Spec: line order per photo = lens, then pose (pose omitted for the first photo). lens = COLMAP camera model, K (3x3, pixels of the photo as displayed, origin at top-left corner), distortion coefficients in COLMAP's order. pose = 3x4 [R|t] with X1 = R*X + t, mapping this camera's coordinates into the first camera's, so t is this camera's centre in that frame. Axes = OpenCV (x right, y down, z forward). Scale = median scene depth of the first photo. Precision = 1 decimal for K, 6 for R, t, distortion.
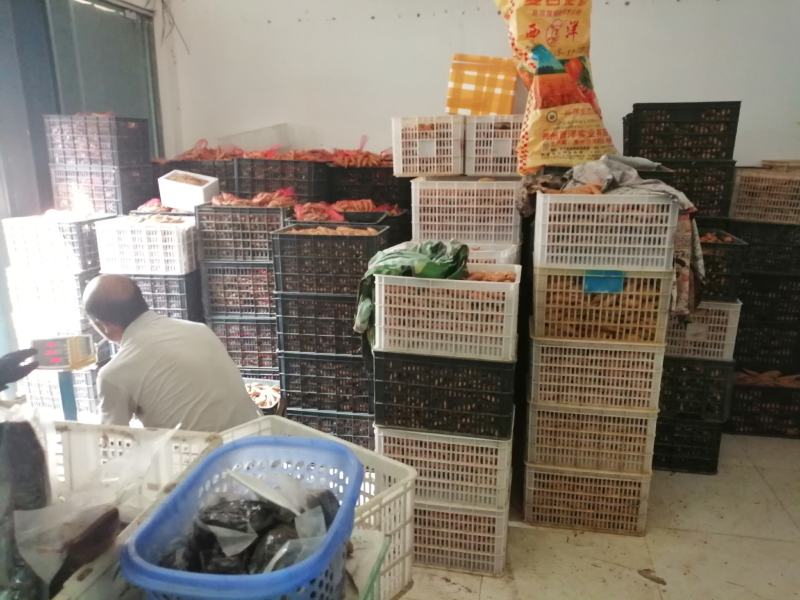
lens RADIAL K [[595.5, 0, 400.0], [0, 595.5, 300.0], [0, 0, 1]] dist [0.012594, -0.004133]
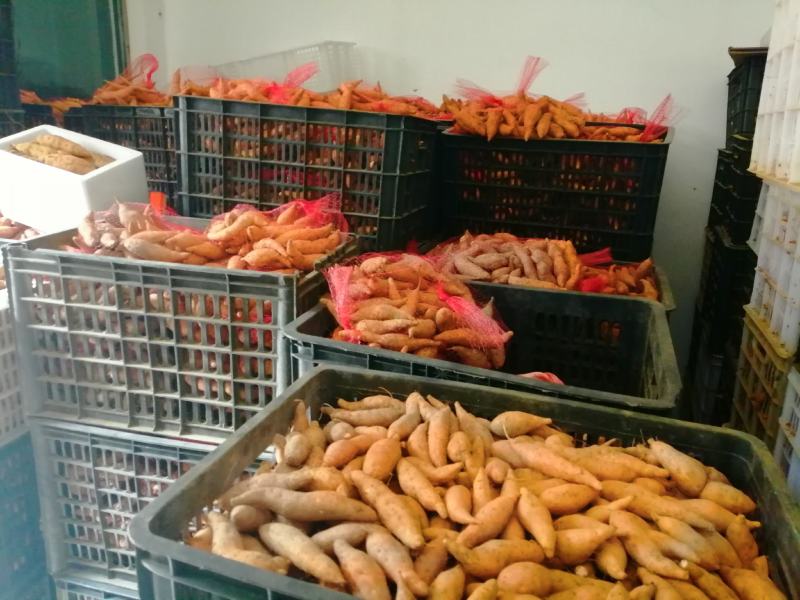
lens RADIAL K [[595.5, 0, 400.0], [0, 595.5, 300.0], [0, 0, 1]] dist [0.012594, -0.004133]
pose [[0.990637, 0.077195, -0.112600, -0.128677], [-0.071381, 0.995943, 0.054787, -0.186456], [0.116373, -0.046236, 0.992129, 0.836909]]
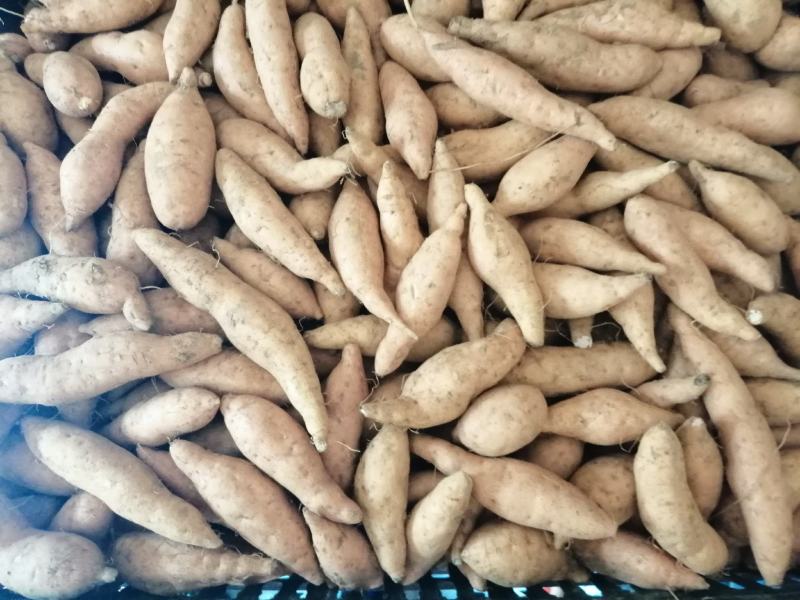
lens RADIAL K [[595.5, 0, 400.0], [0, 595.5, 300.0], [0, 0, 1]] dist [0.012594, -0.004133]
pose [[0.985155, -0.156186, 0.071247, -0.127994], [0.005039, 0.441154, 0.897417, -0.199220], [-0.171595, -0.883736, 0.435392, 0.970098]]
